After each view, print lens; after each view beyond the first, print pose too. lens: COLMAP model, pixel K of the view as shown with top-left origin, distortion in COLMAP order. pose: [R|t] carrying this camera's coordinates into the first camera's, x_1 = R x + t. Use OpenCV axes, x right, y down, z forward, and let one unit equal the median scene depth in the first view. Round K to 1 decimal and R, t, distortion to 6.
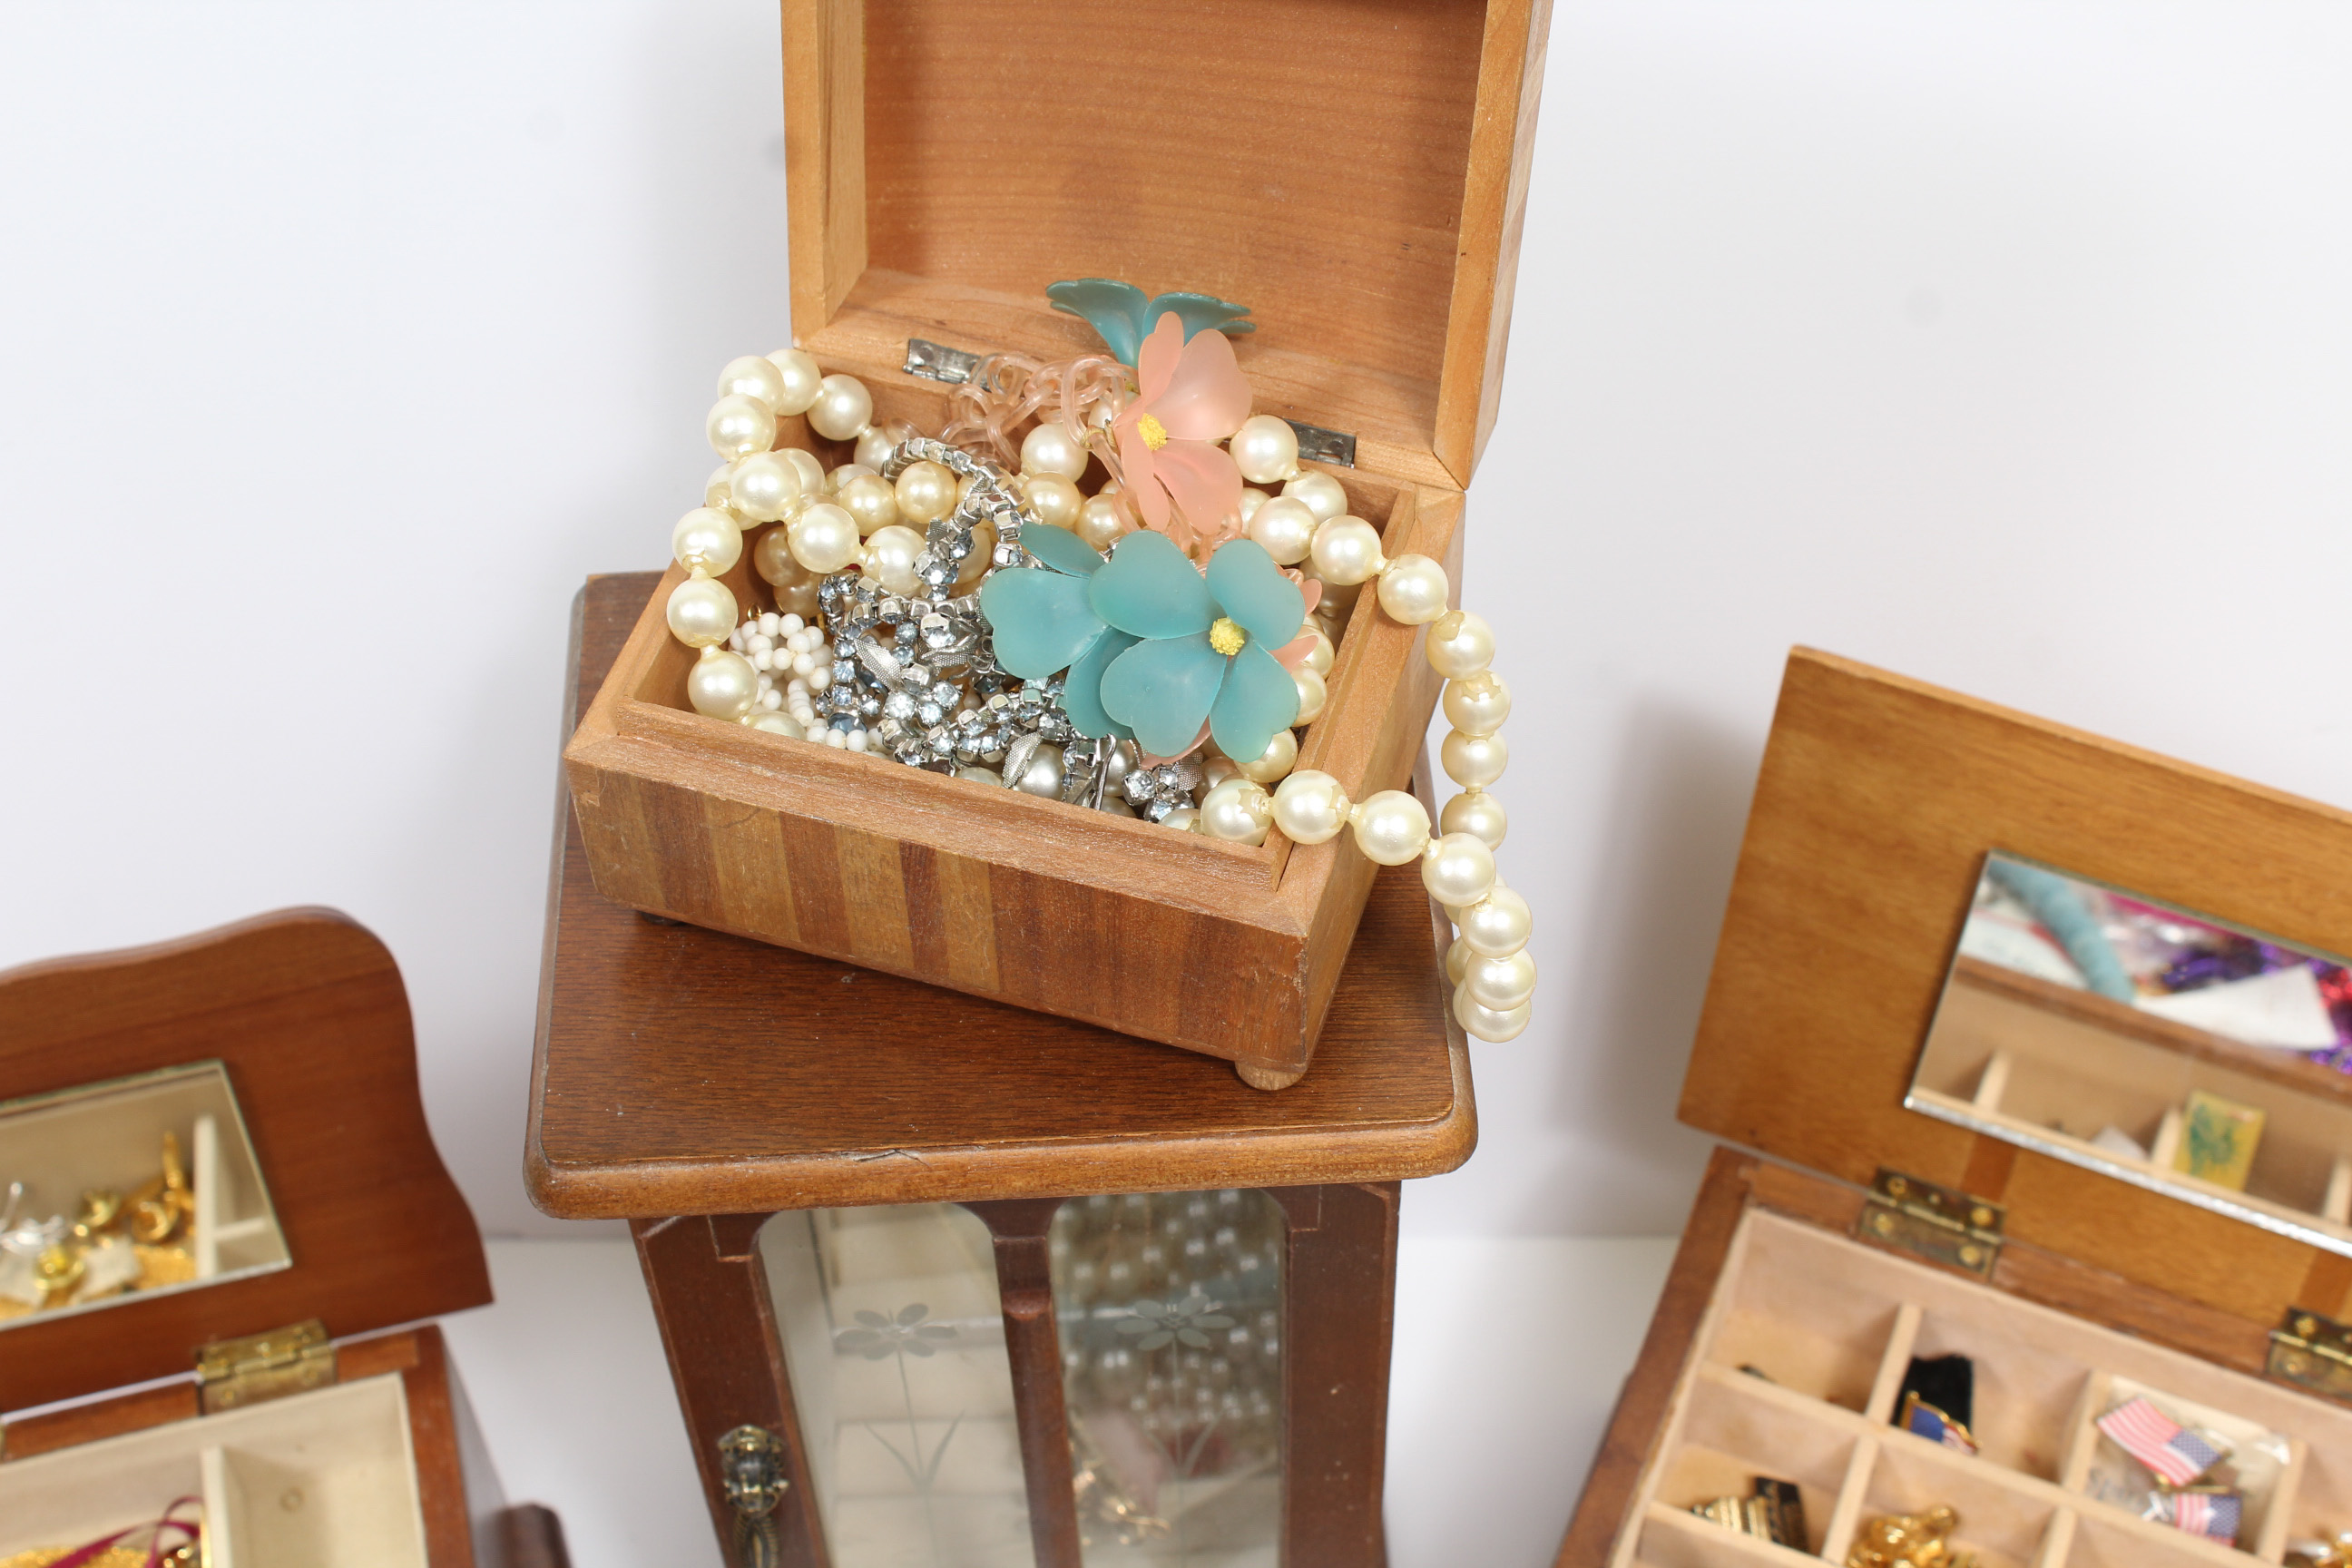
lens RADIAL K [[3363.6, 0, 1154.6], [0, 3363.6, 778.7], [0, 0, 1]] dist [-0.027186, 0.000000]
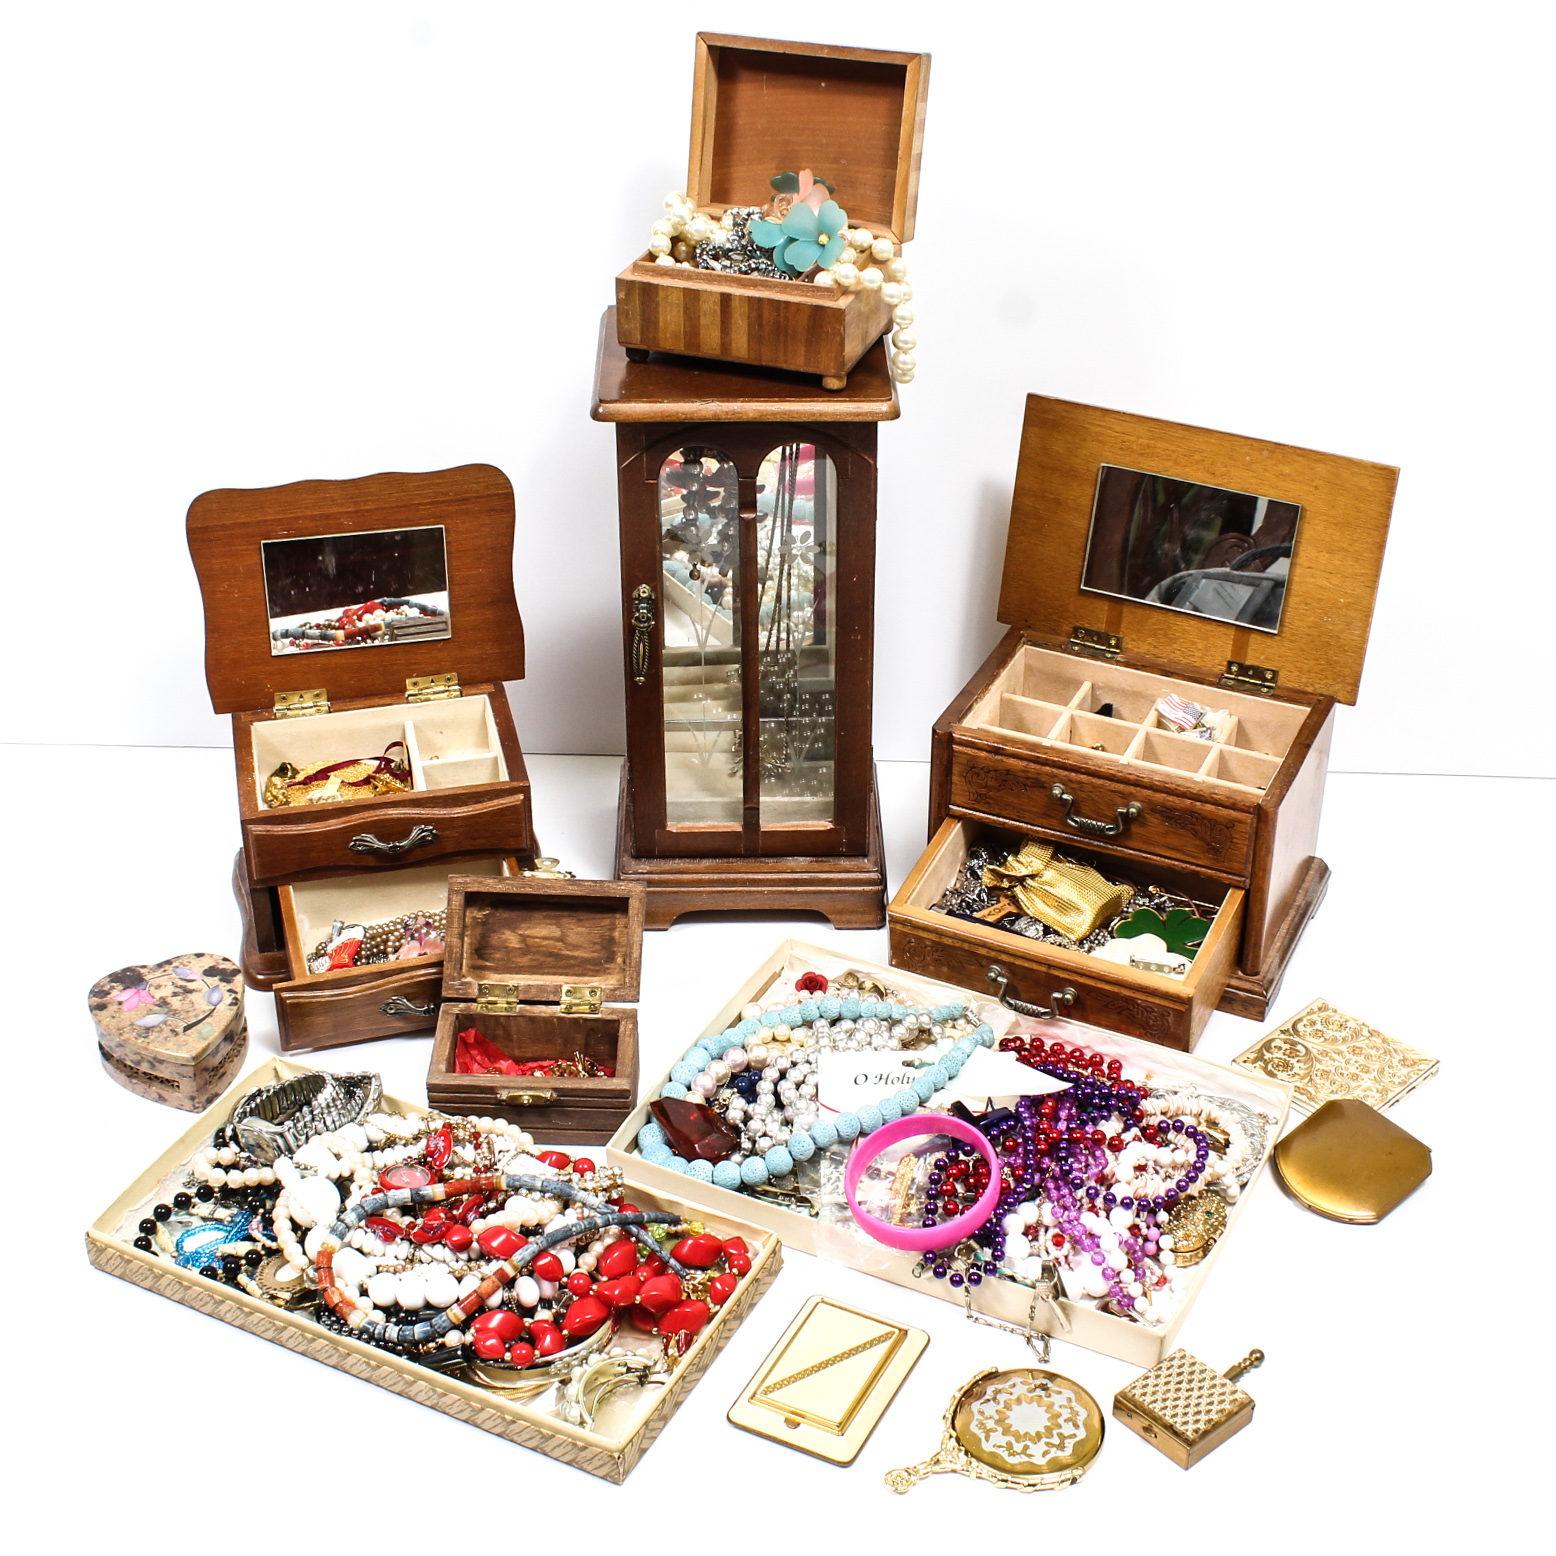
lens RADIAL K [[2582.9, 0, 800.5], [0, 2582.9, 738.1], [0, 0, 1]] dist [-0.129969, 0.000000]
pose [[0.999362, 0.035585, -0.003157, 0.017271], [-0.034524, 0.939263, -0.341458, 0.898787], [-0.009186, 0.341349, 0.939892, -0.839480]]
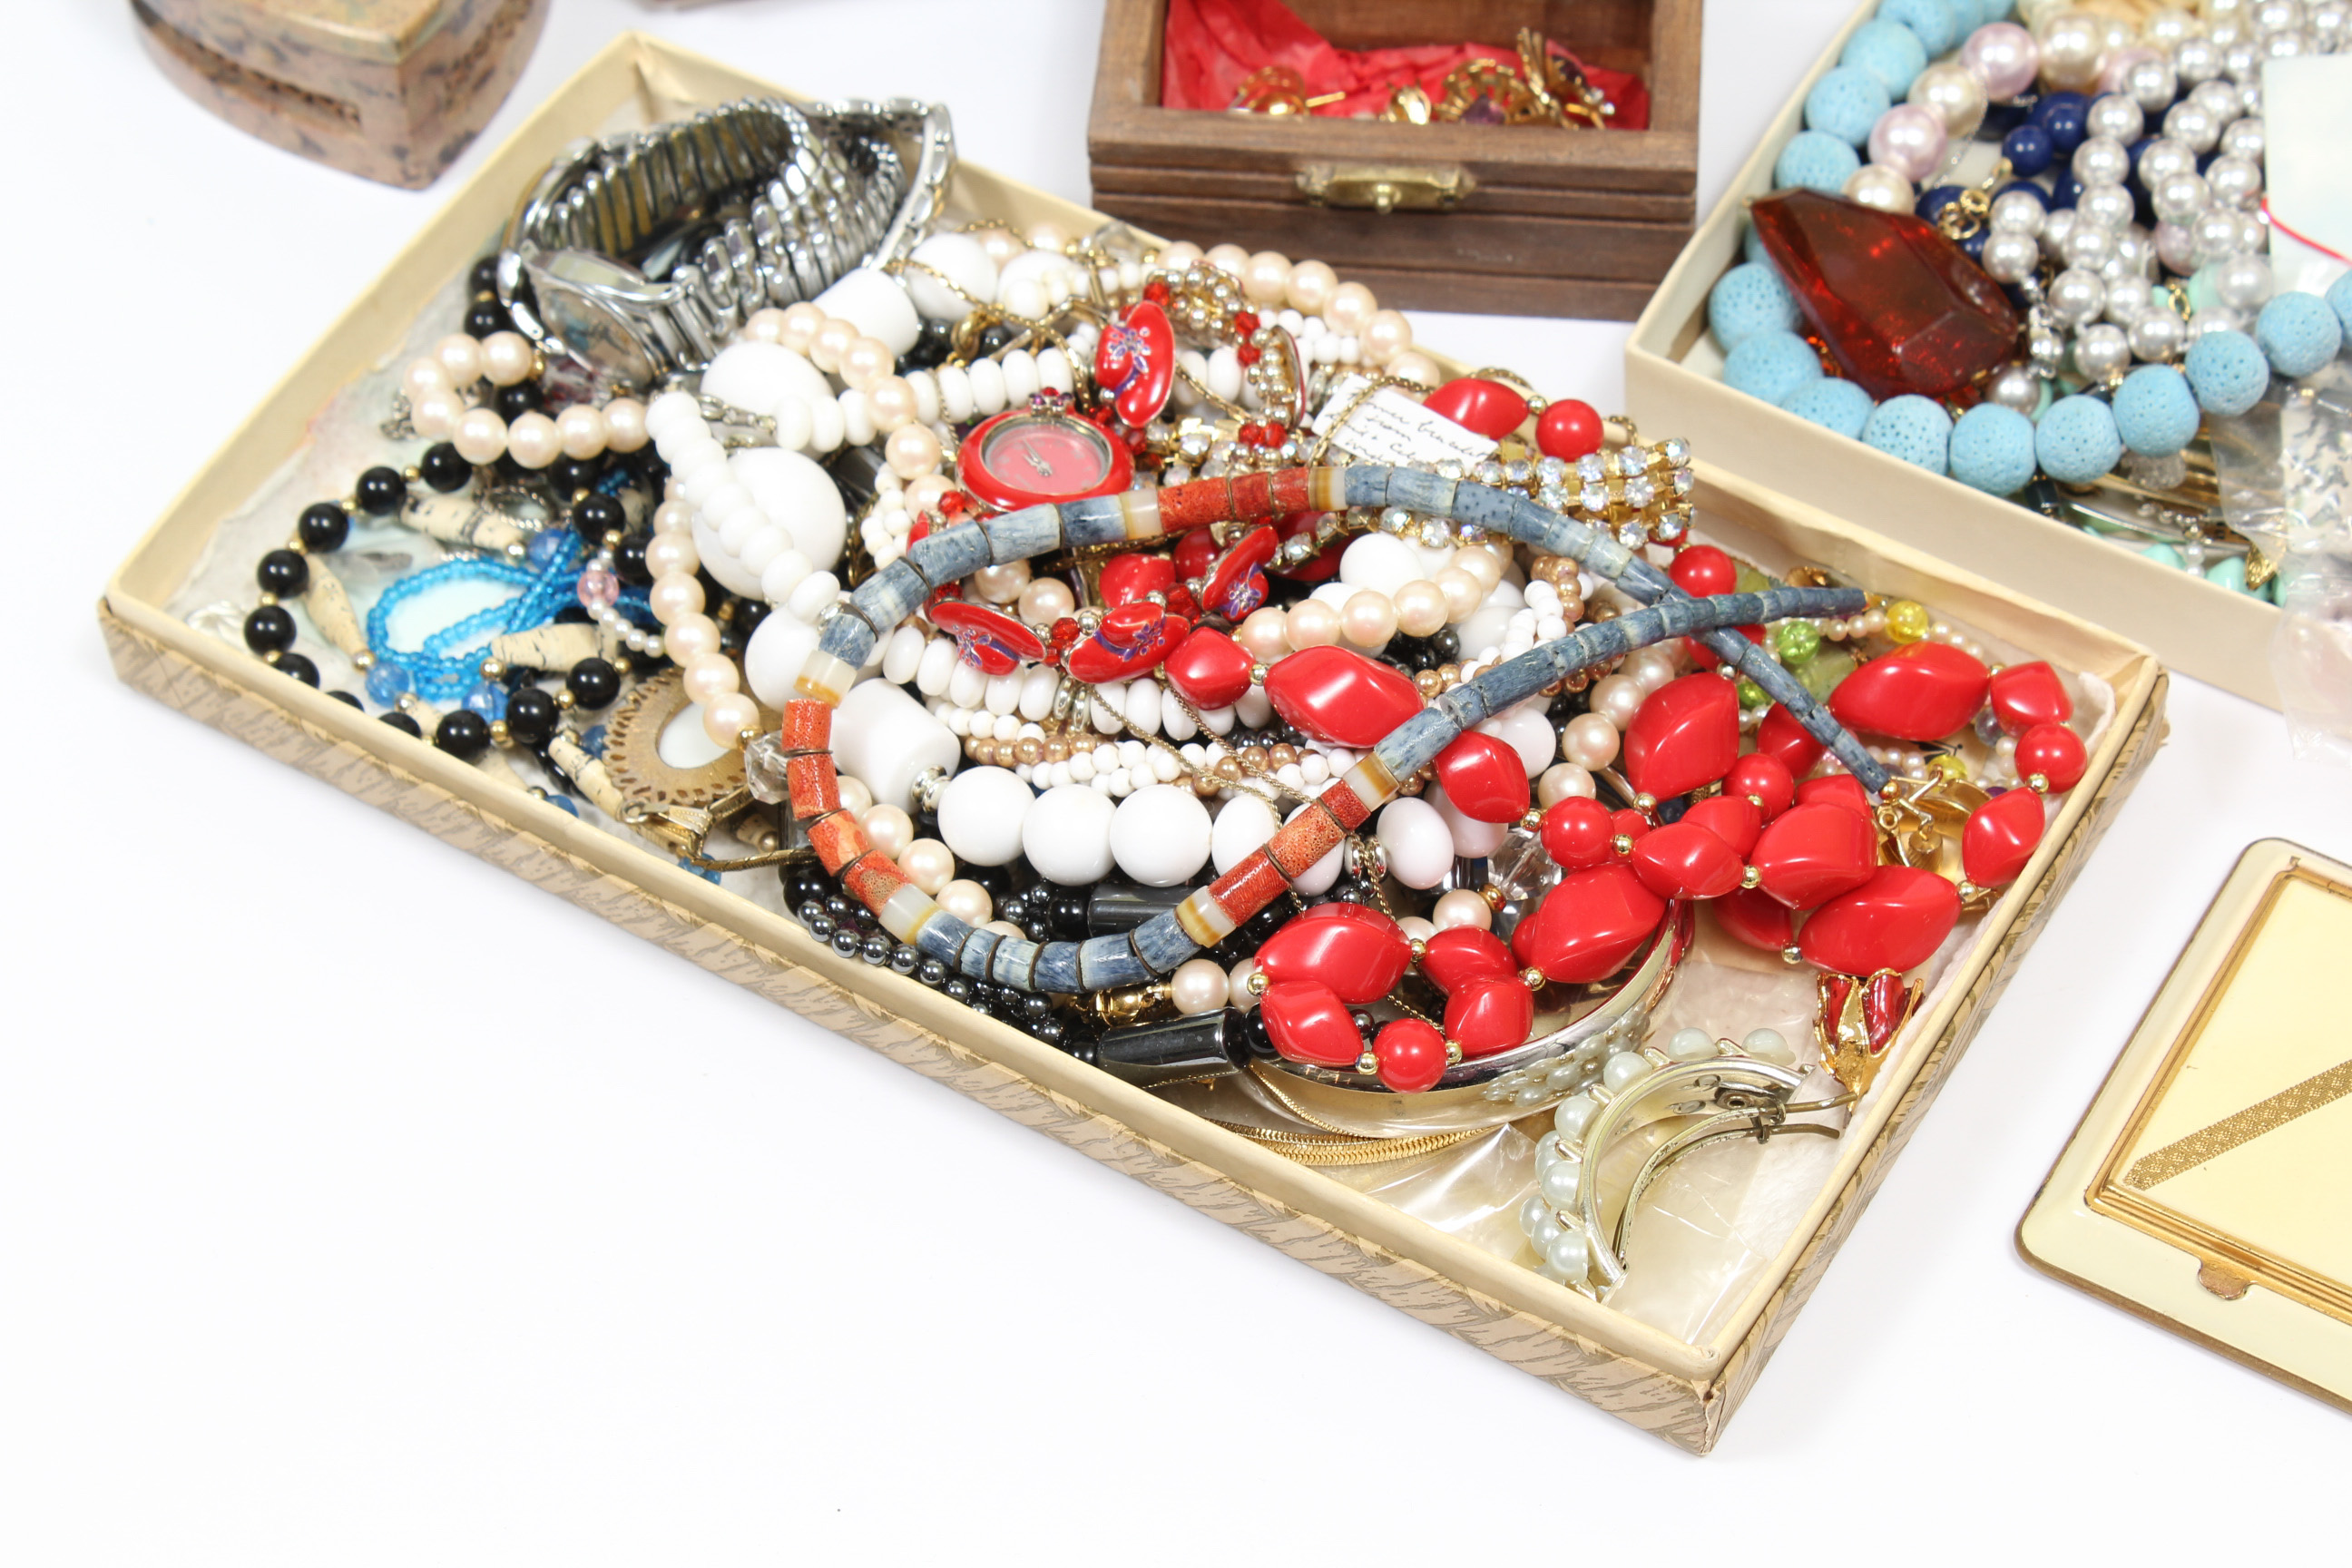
lens RADIAL K [[5336.4, 0, 1115.9], [0, 5336.4, 780.6], [0, 0, 1]] dist [0.072498, 0.000000]
pose [[0.993626, 0.068394, -0.089606, -0.107486], [-0.068200, 0.997658, 0.005228, 0.671819], [0.089753, 0.000916, 0.995964, -0.335366]]
